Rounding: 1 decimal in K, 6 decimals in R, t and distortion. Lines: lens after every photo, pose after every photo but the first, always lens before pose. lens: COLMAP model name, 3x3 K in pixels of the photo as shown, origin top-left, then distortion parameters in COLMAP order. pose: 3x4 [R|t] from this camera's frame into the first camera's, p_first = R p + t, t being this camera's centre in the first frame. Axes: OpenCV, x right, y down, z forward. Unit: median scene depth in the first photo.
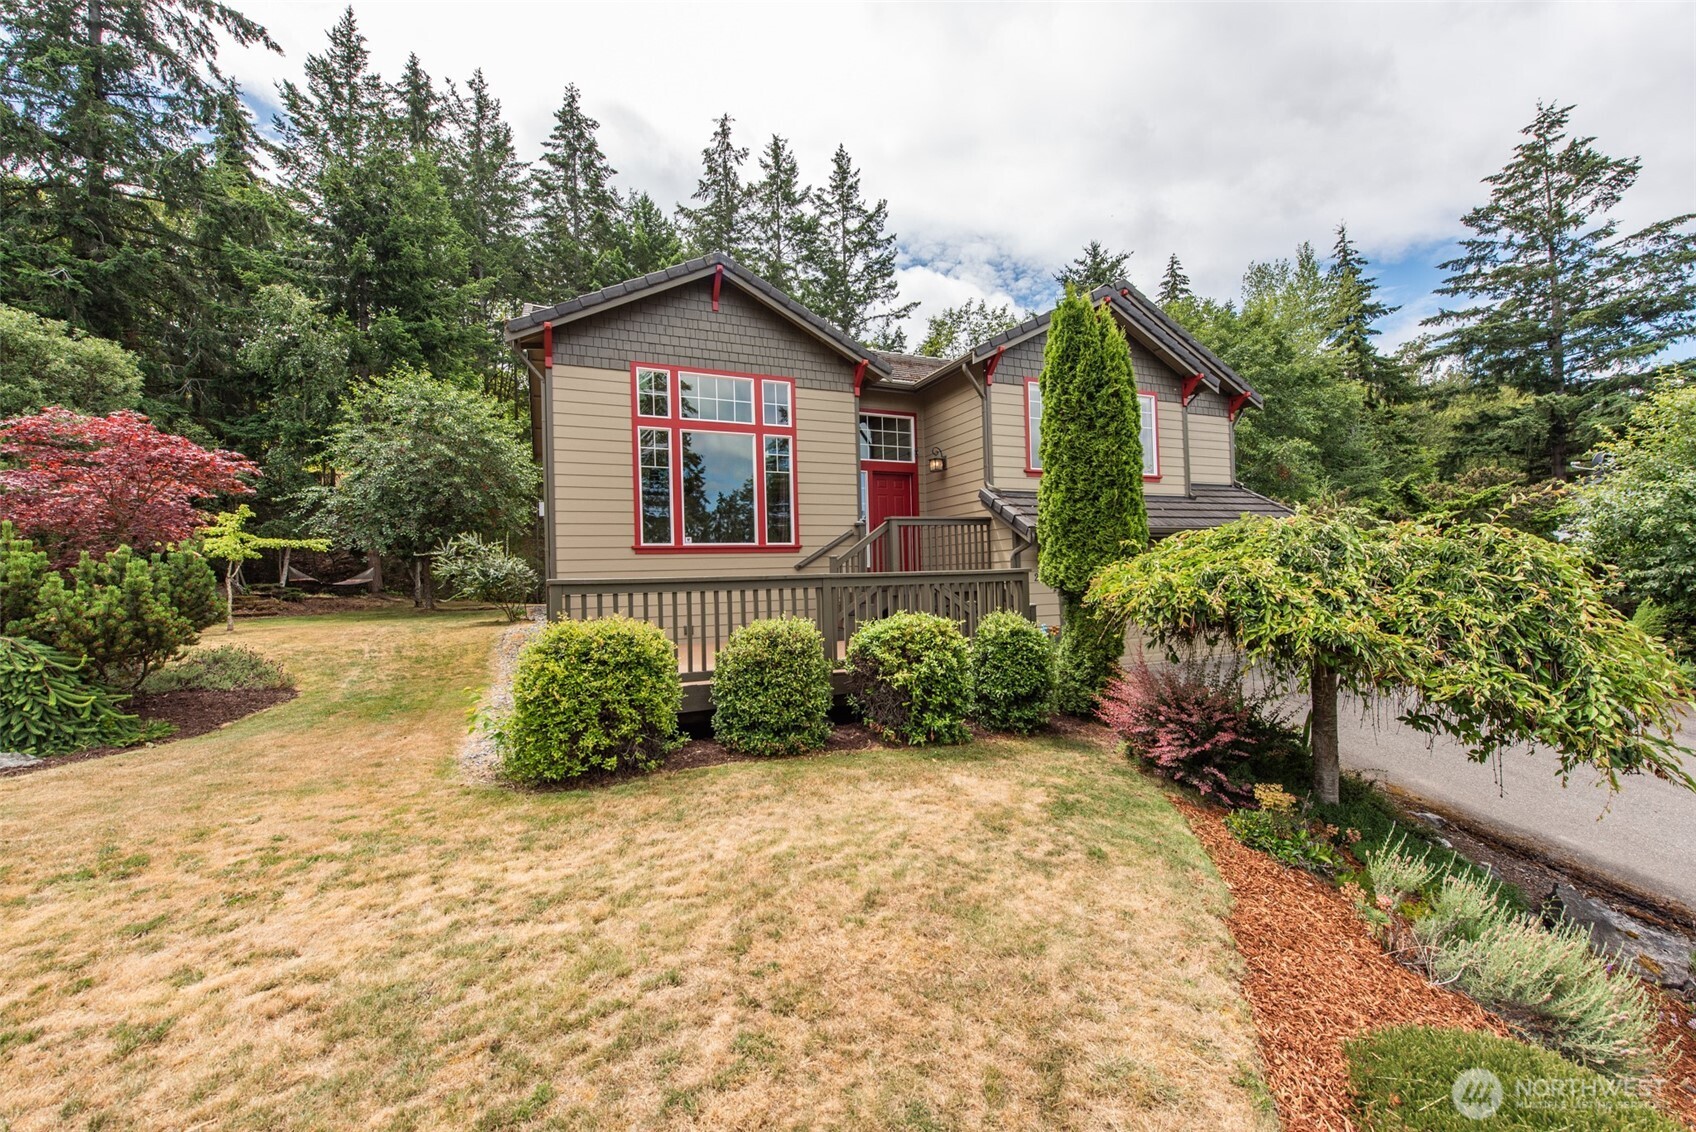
lens RADIAL K [[657.5, 0, 847.1], [0, 657.5, 572.0], [0, 0, 1]] dist [0.005422, -0.000425]
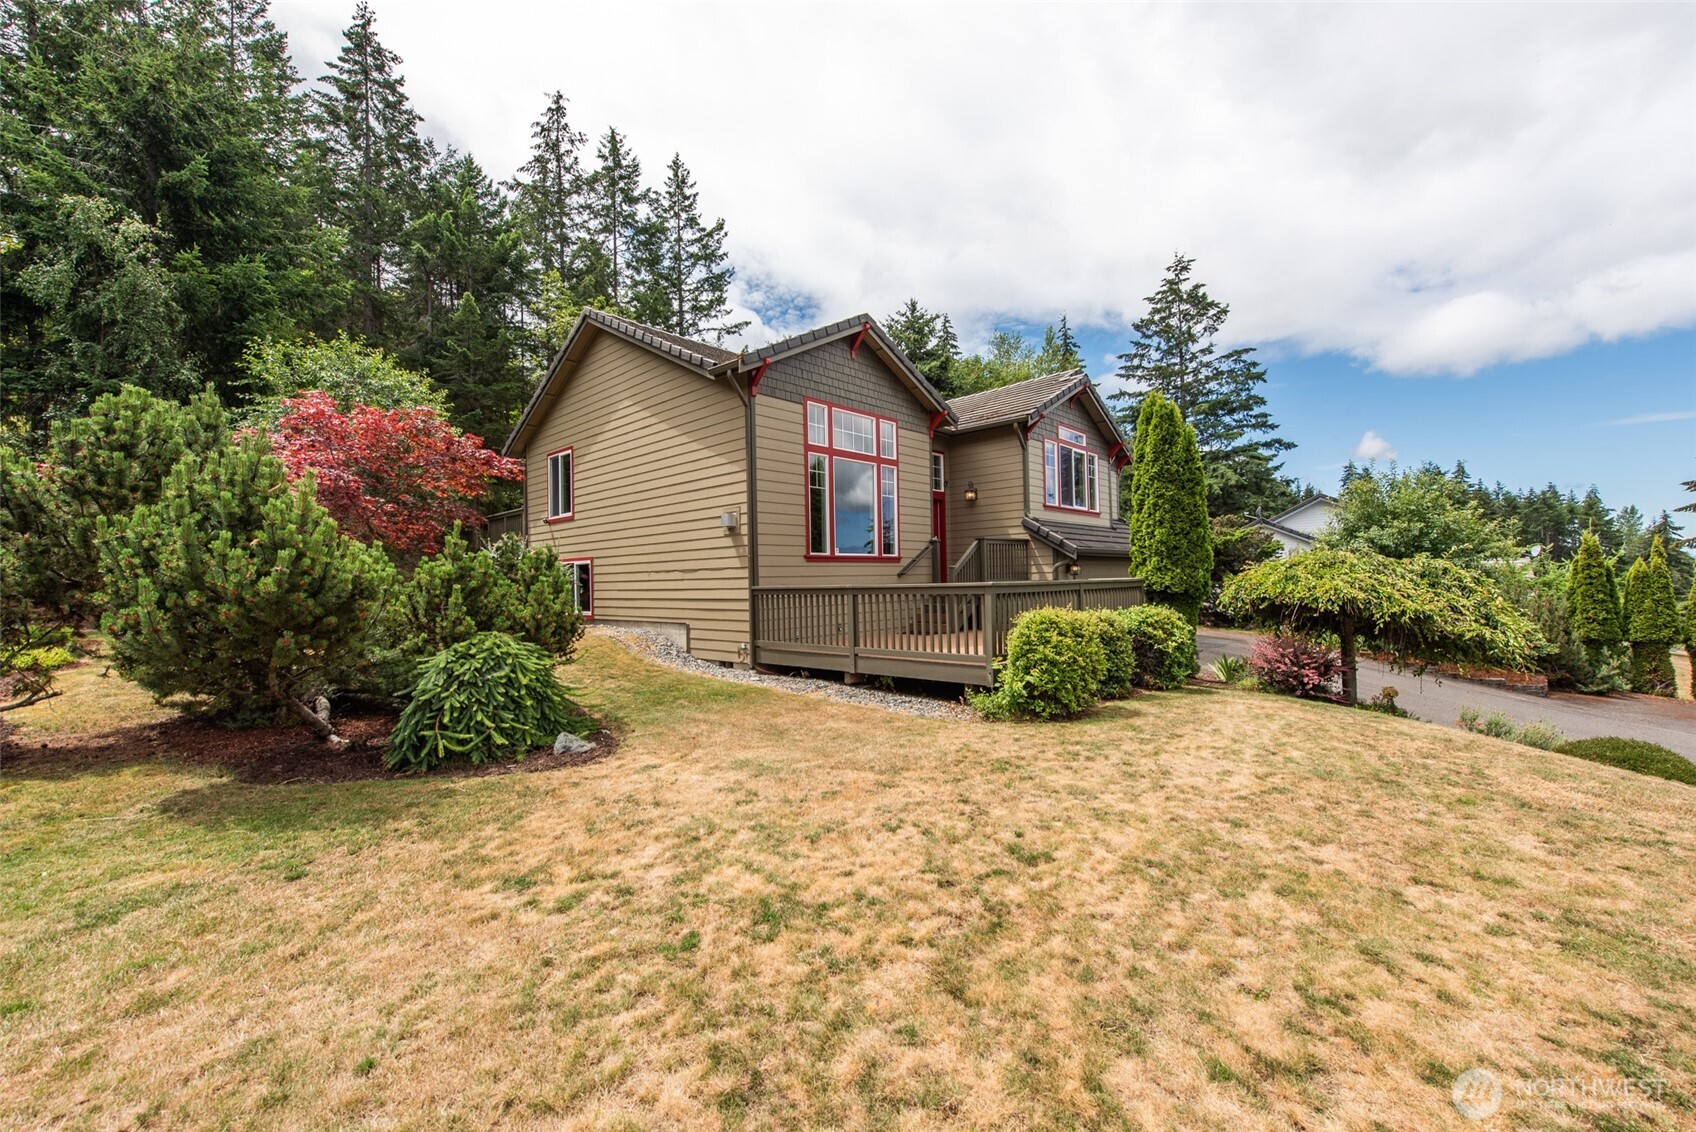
lens RADIAL K [[659.2, 0, 844.6], [0, 659.2, 571.1], [0, 0, 1]] dist [0.017508, -0.007526]
pose [[0.920846, 0.015379, 0.389624, -0.181956], [-0.009497, 0.999810, -0.017019, 0.002164], [-0.389812, 0.011971, 0.920817, -0.024488]]
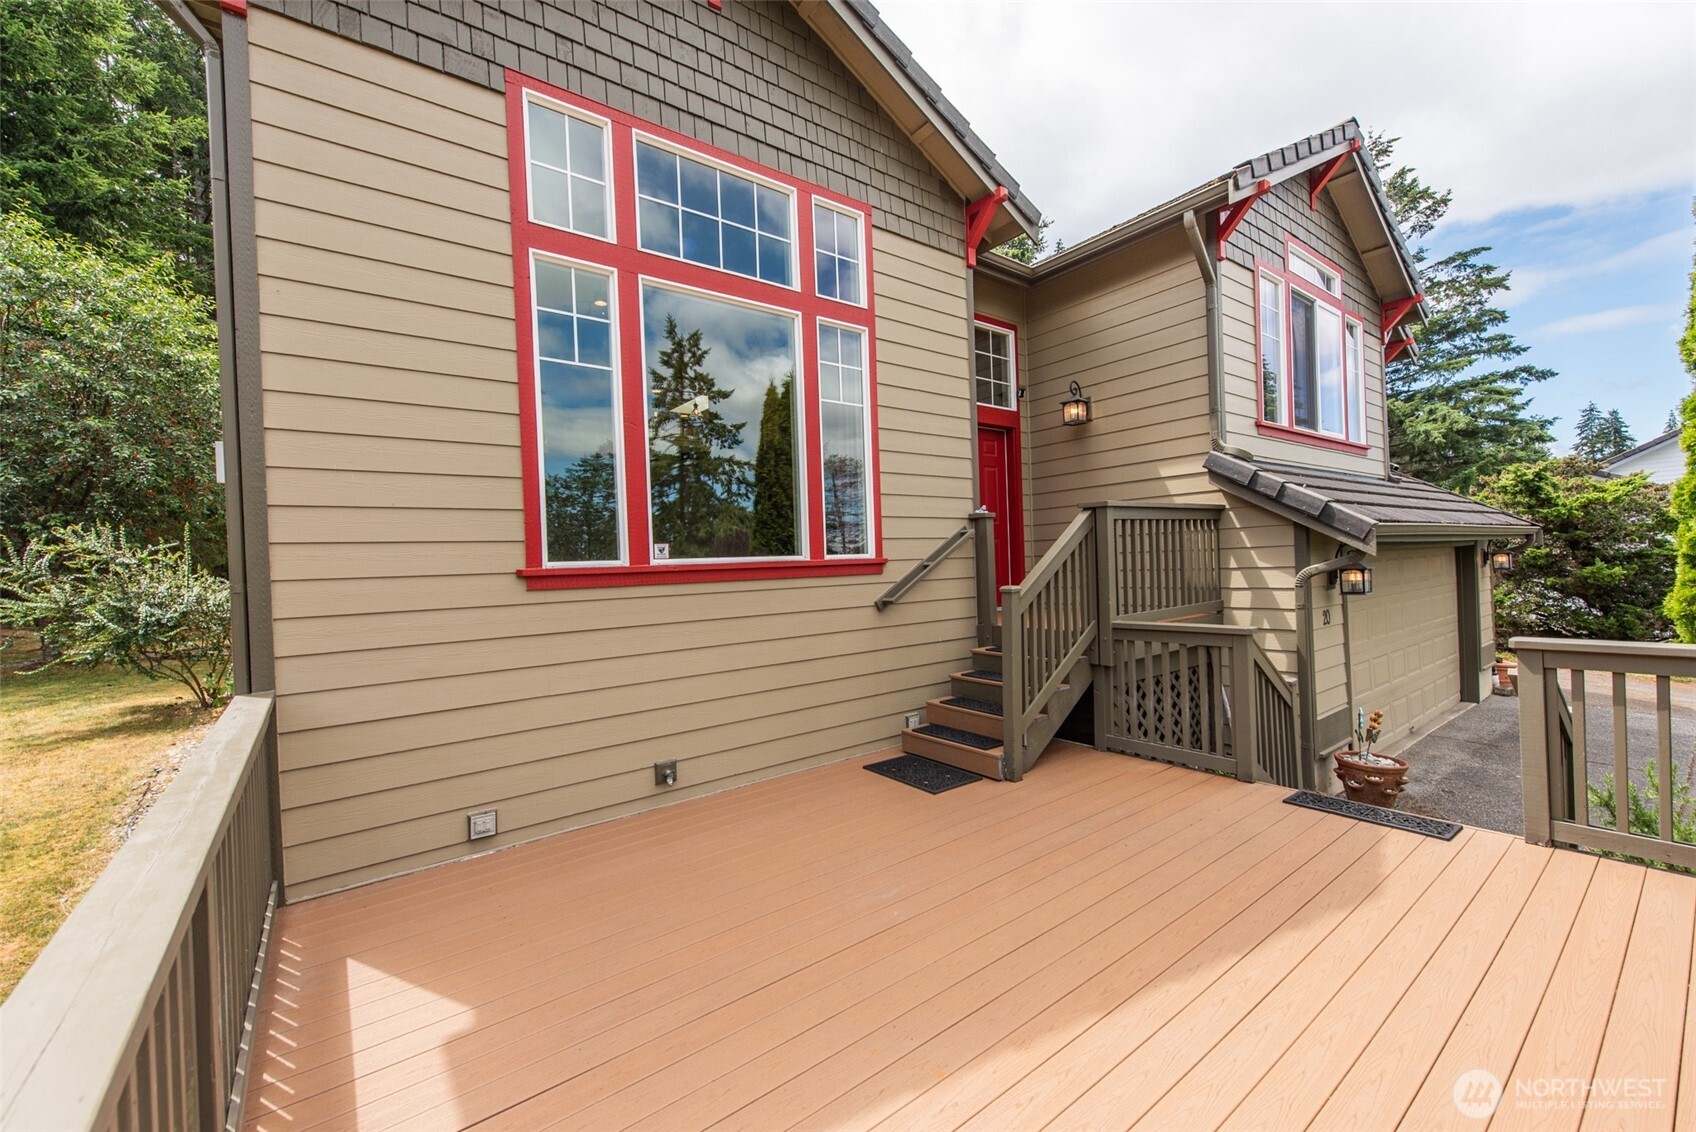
lens RADIAL K [[668.3, 0, 847.8], [0, 668.3, 568.9], [0, 0, 1]] dist [0.007918, -0.000210]
pose [[0.972866, -0.008535, 0.231210, -0.059316], [0.006531, 0.999934, 0.009429, -0.010741], [-0.231276, -0.007663, 0.972858, 0.150279]]
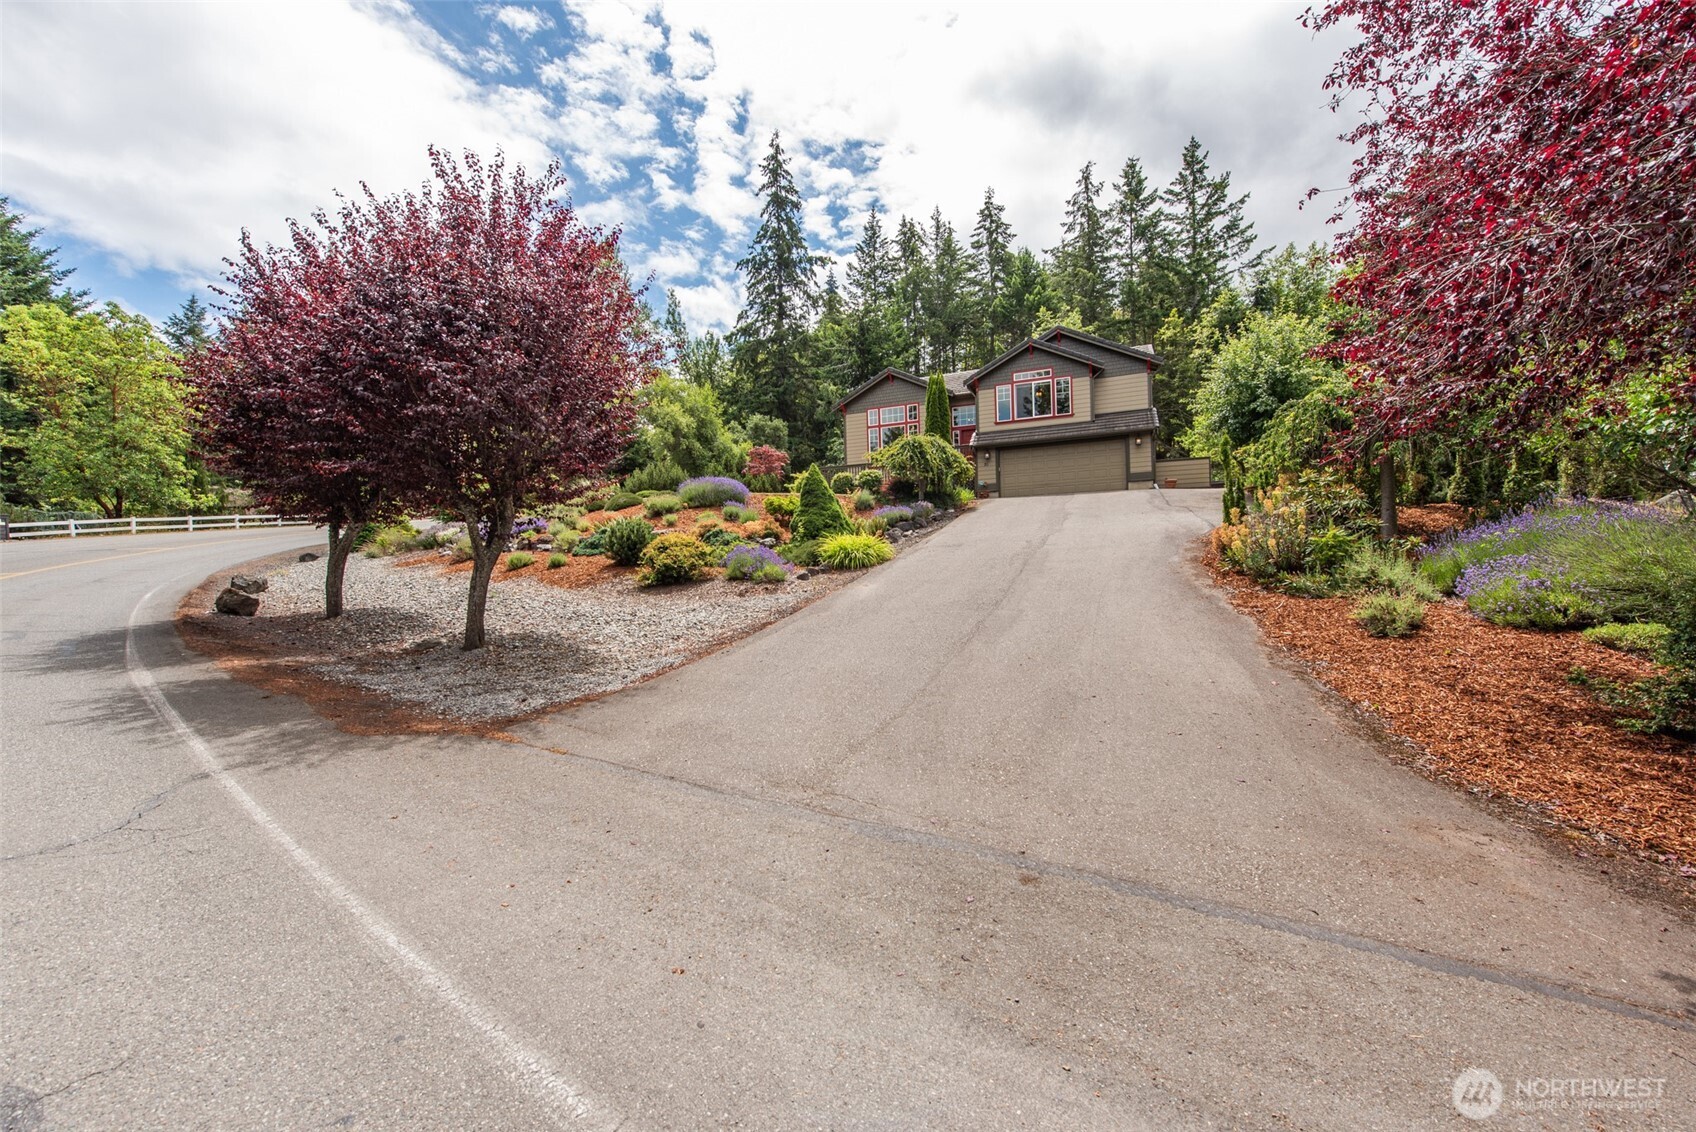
lens RADIAL K [[668.3, 0, 847.8], [0, 668.3, 568.9], [0, 0, 1]] dist [0.007918, -0.000210]
pose [[0.694126, 0.004354, -0.719840, 0.496020], [0.017520, 0.999583, 0.022940, 0.095972], [0.719640, -0.028535, 0.693761, -0.338552]]
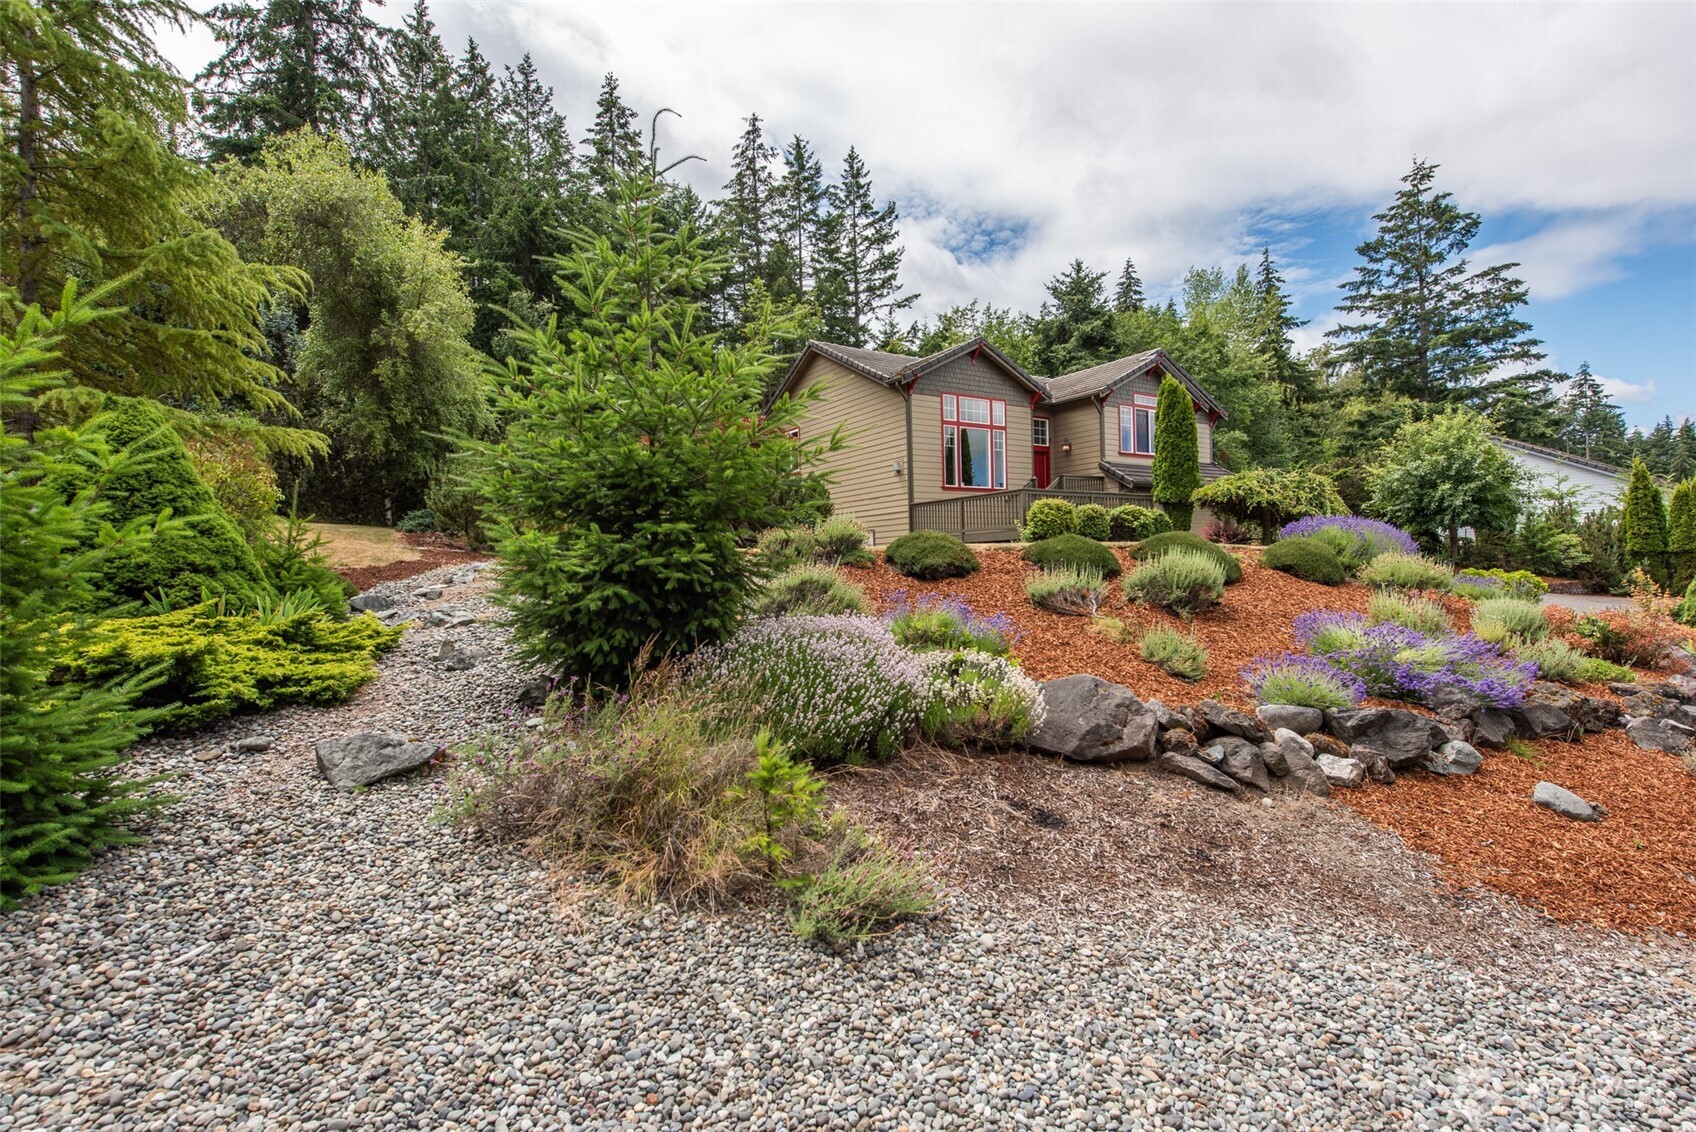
lens RADIAL K [[770.0, 0, 844.8], [0, 770.0, 571.5], [0, 0, 1]] dist [0.001251, 0.000330]
pose [[0.988525, 0.005168, 0.150969, -0.243367], [-0.006957, 0.999912, 0.011323, 0.048579], [-0.150897, -0.012243, 0.988474, -0.311414]]
